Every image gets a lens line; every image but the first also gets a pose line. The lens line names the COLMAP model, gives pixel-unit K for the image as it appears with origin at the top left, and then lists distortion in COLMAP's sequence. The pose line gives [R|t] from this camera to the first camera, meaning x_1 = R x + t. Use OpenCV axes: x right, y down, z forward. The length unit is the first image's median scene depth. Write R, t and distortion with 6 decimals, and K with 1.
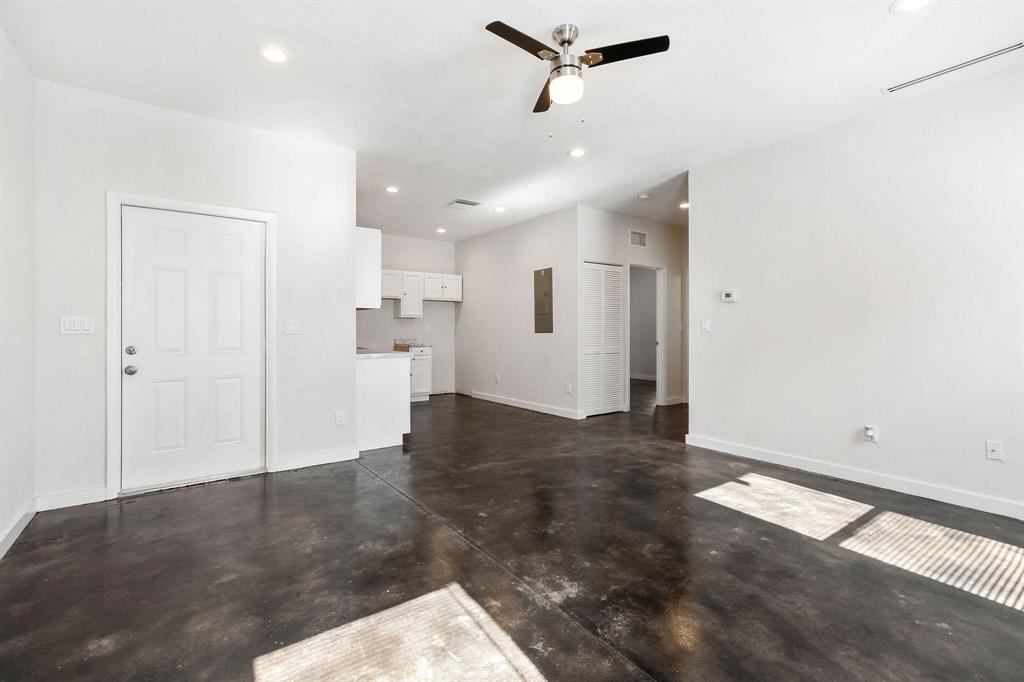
lens RADIAL K [[460.7, 0, 509.7], [0, 460.7, 329.2], [0, 0, 1]] dist [0.005985, -0.000160]
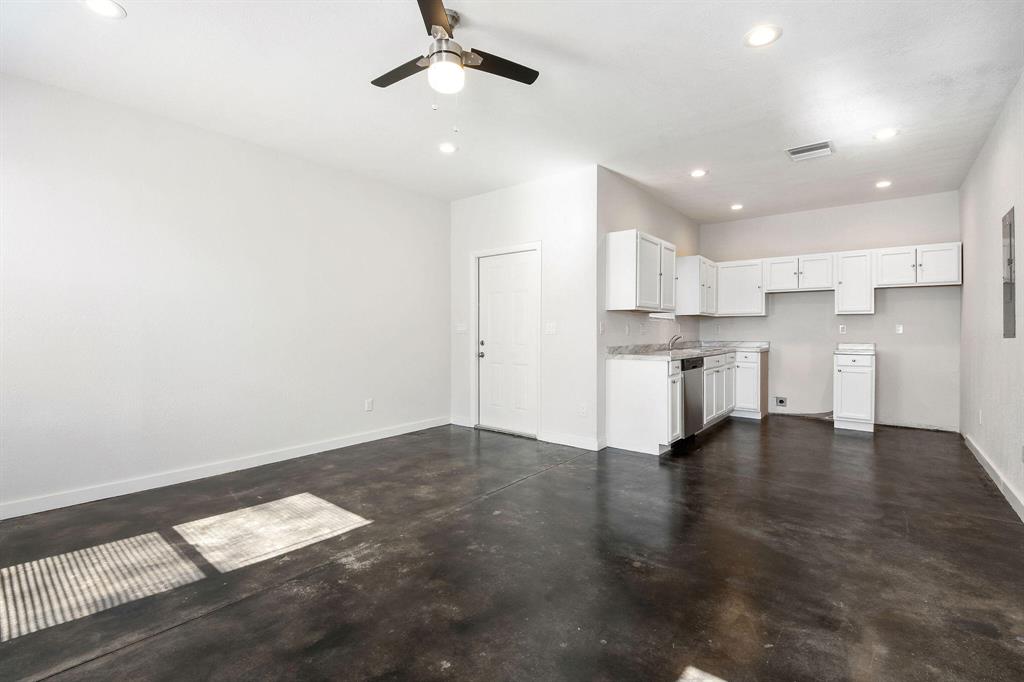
lens RADIAL K [[454.5, 0, 507.8], [0, 454.5, 333.9], [0, 0, 1]] dist [-0.004429, -0.000948]
pose [[0.254928, 0.010197, -0.966906, 1.000485], [0.000933, 0.999941, 0.010792, -0.005314], [0.966959, -0.003653, 0.254904, 0.838733]]
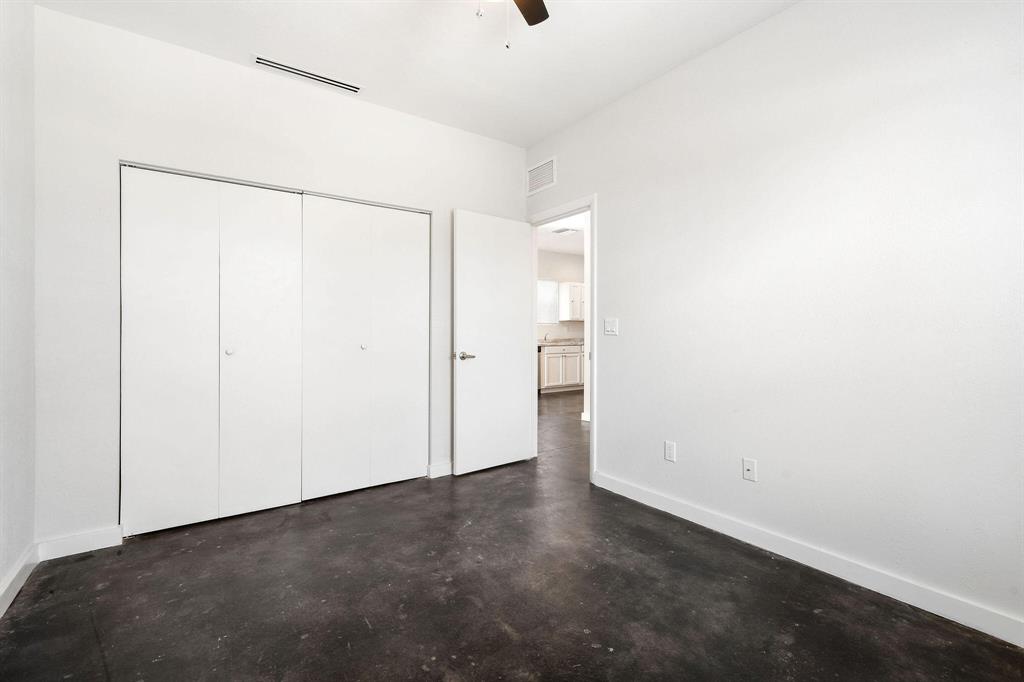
lens RADIAL K [[454.5, 0, 507.8], [0, 454.5, 333.9], [0, 0, 1]] dist [-0.004429, -0.000948]
pose [[-0.006945, 0.003318, -0.999970, 2.508437], [0.001207, 0.999994, 0.003310, 0.015582], [0.999975, -0.001184, -0.006949, 1.886834]]
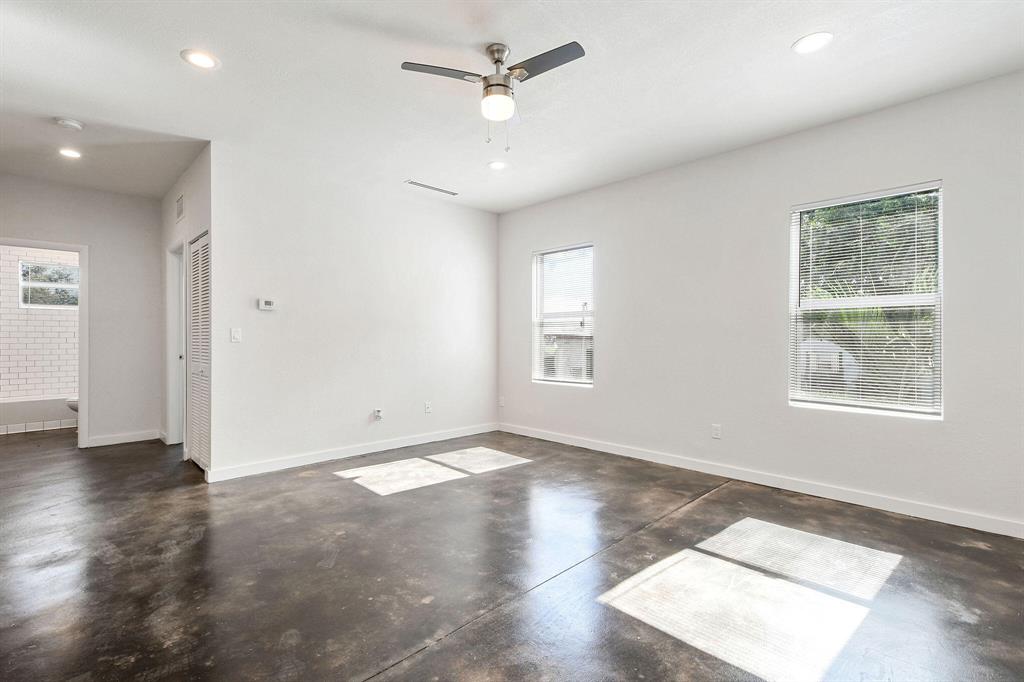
lens RADIAL K [[468.5, 0, 502.3], [0, 468.5, 338.3], [0, 0, 1]] dist [0.003804, 0.000157]
pose [[-0.147243, 0.001728, 0.989099, -0.867773], [-0.003379, 0.999992, -0.002250, -0.002688], [-0.989095, -0.003674, -0.147236, 1.084326]]
